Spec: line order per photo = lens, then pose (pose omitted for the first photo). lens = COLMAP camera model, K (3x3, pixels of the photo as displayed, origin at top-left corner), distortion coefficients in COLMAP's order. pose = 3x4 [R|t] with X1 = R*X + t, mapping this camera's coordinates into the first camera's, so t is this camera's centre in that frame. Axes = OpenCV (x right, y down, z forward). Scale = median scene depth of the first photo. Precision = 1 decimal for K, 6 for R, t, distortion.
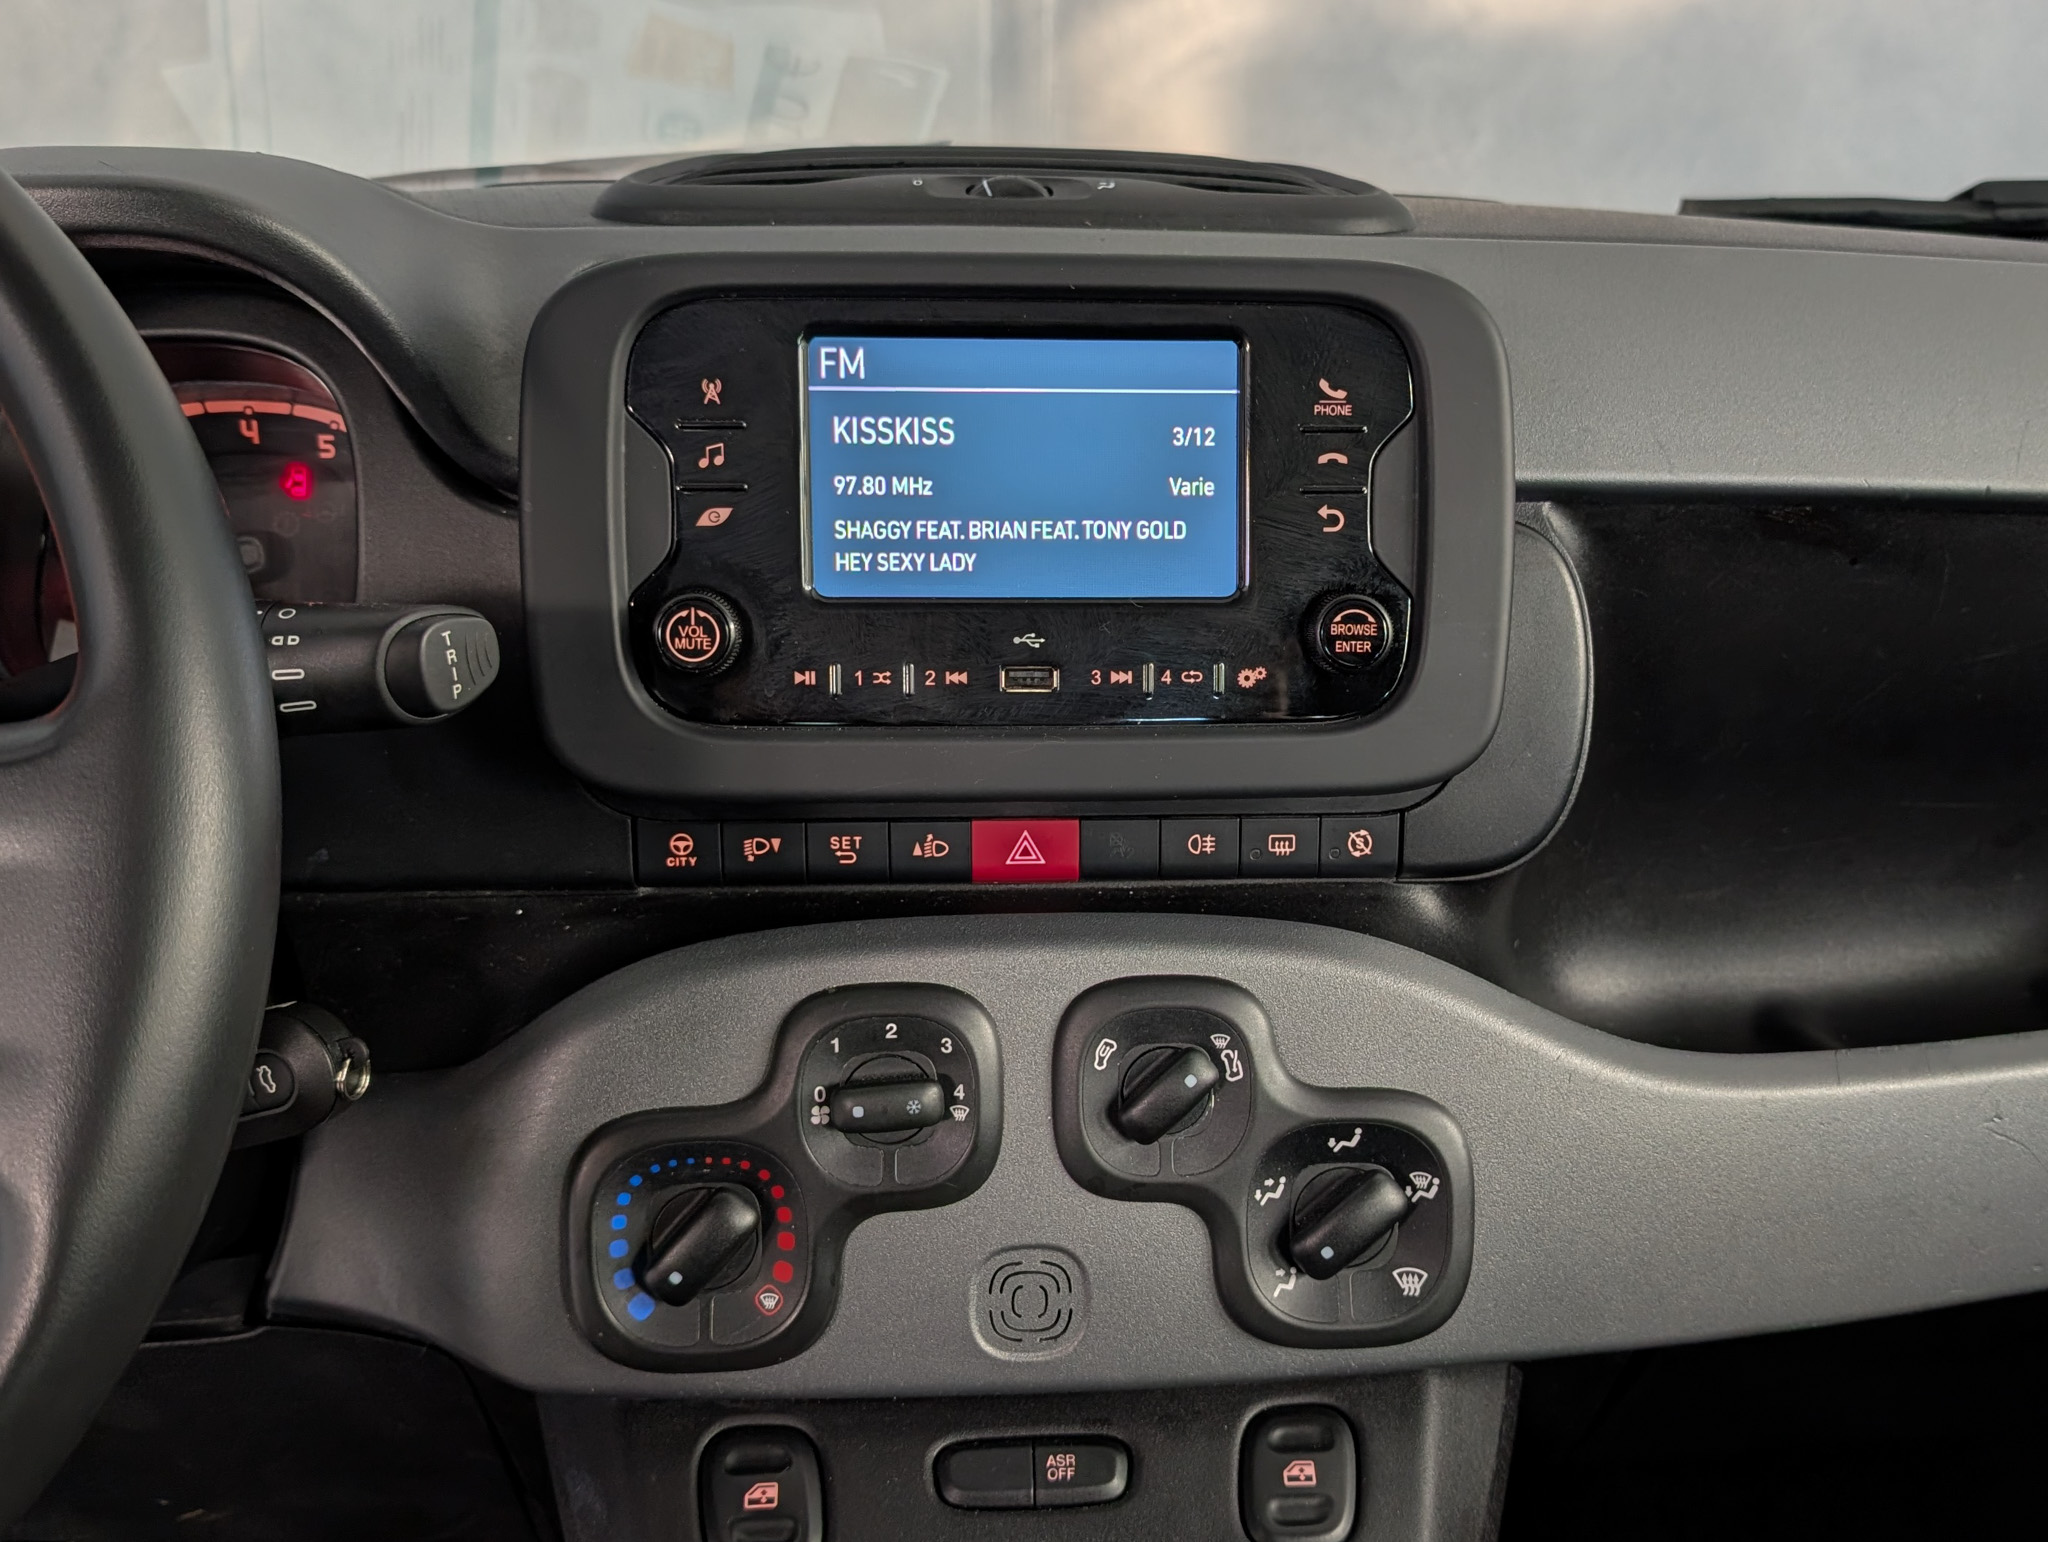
lens RADIAL K [[1979.2, 0, 1106.1], [0, 1979.2, 668.5], [0, 0, 1]] dist [0.064007, -0.010104]
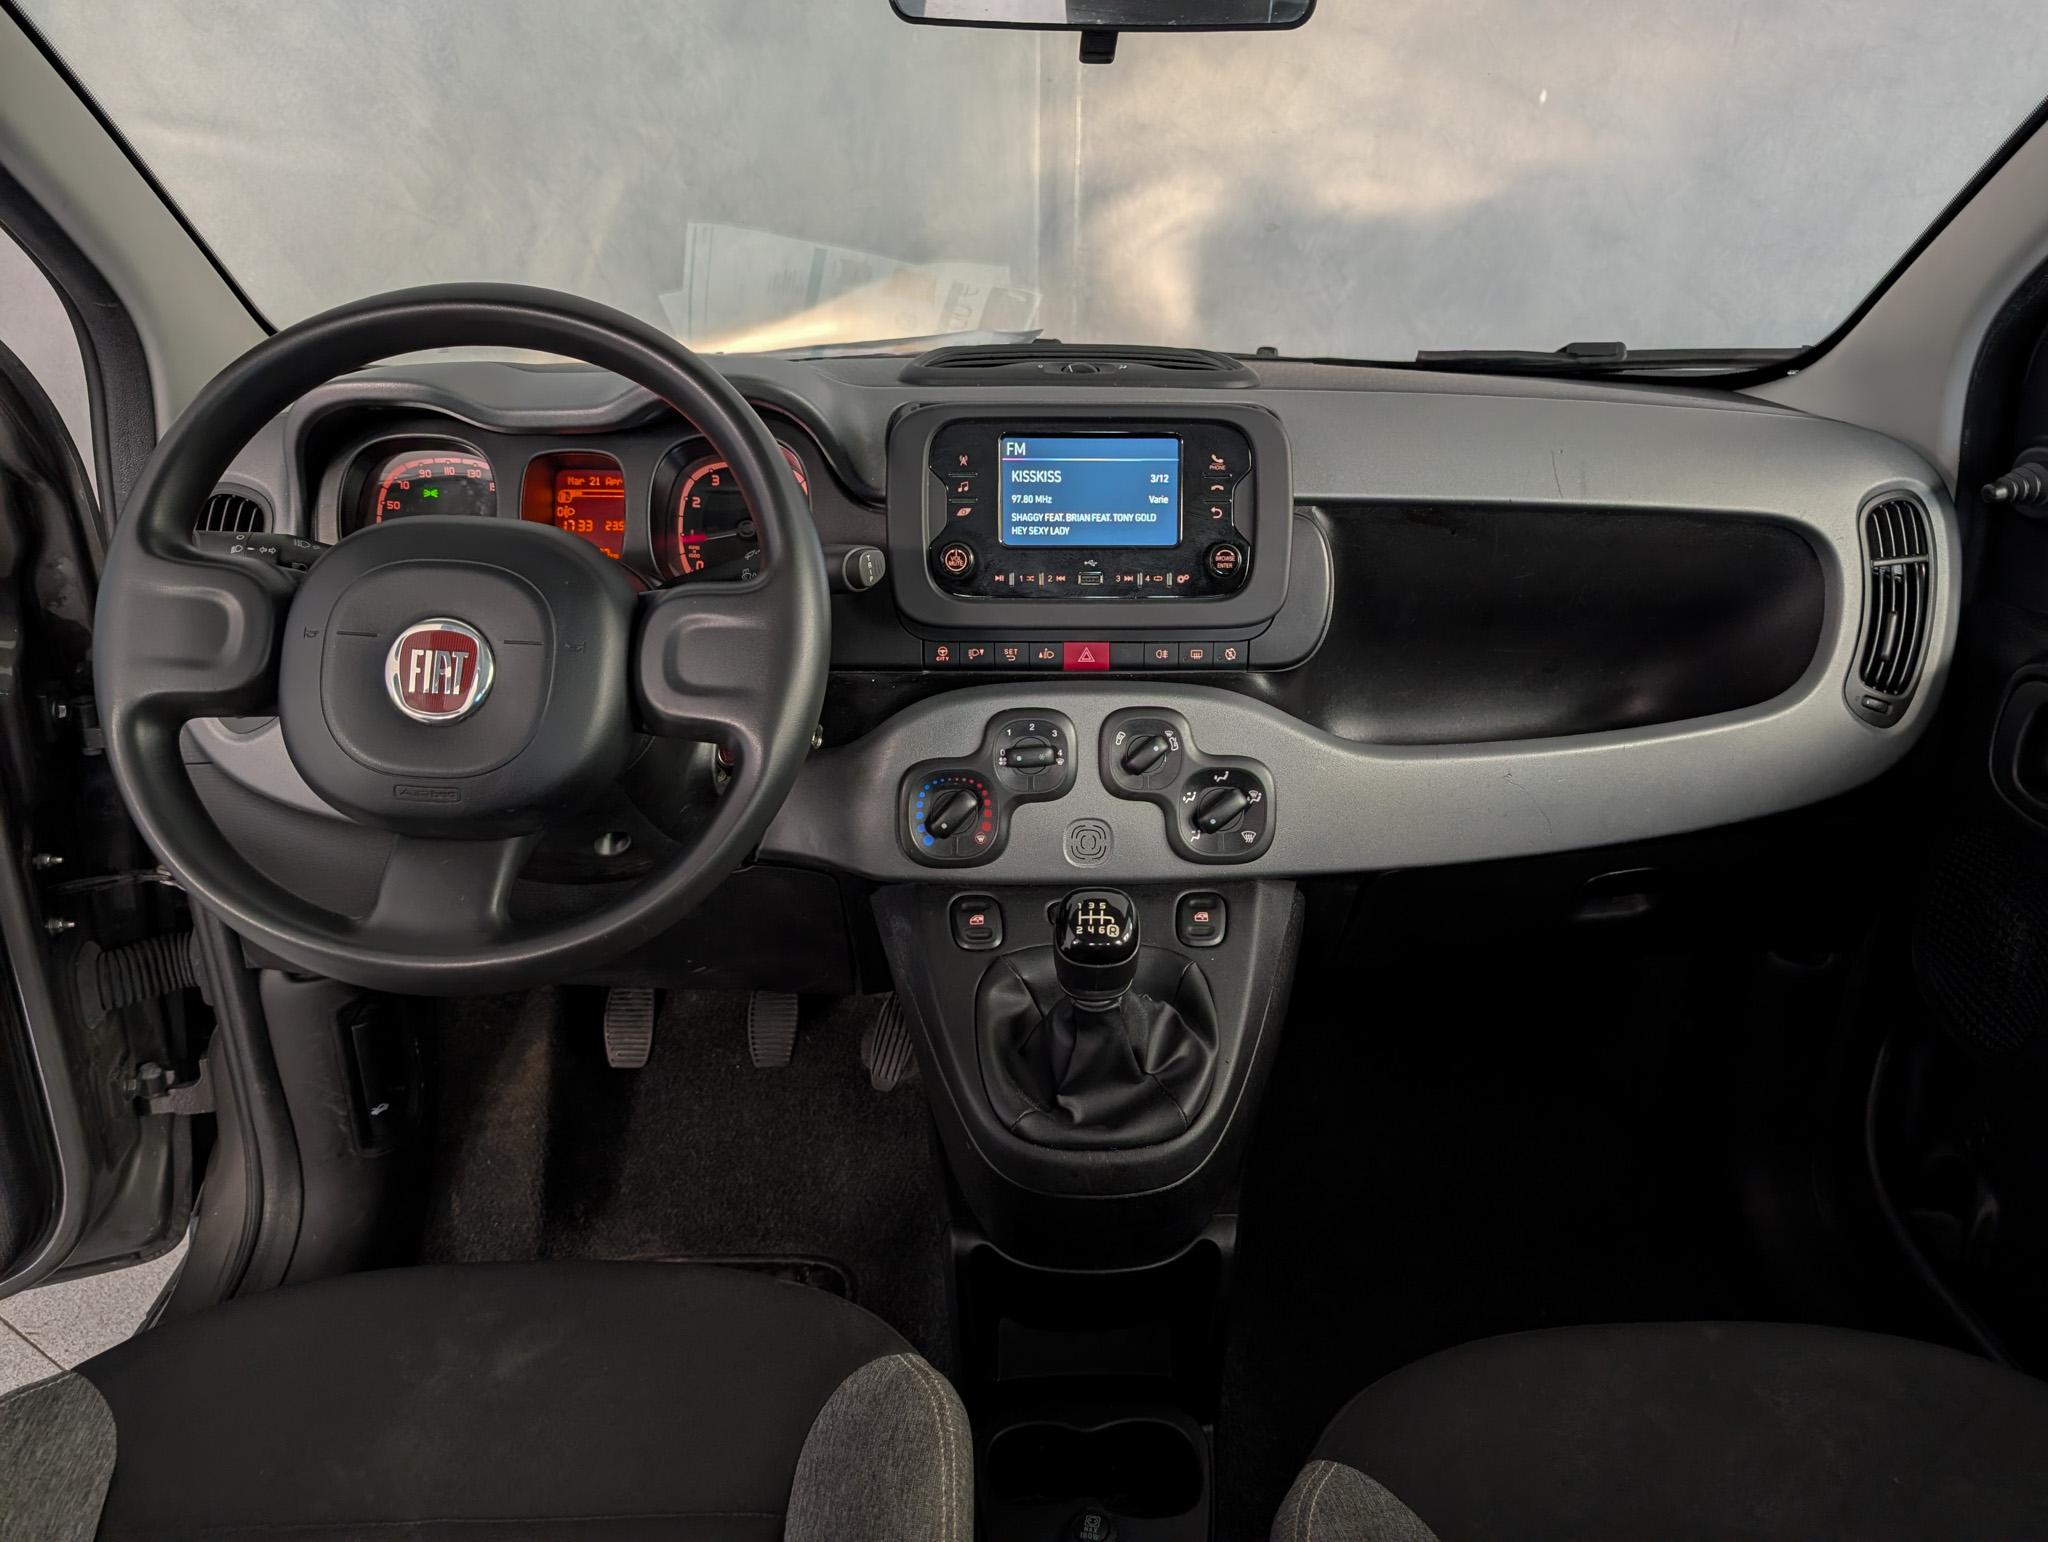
lens RADIAL K [[1451.9, 0, 1039.8], [0, 1451.9, 696.9], [0, 0, 1]] dist [0.049597, -0.000712]
pose [[0.998972, 0.005761, -0.044957, -0.020198], [-0.003964, 0.999194, 0.039948, 0.077972], [0.045151, -0.039729, 0.998190, -0.779676]]
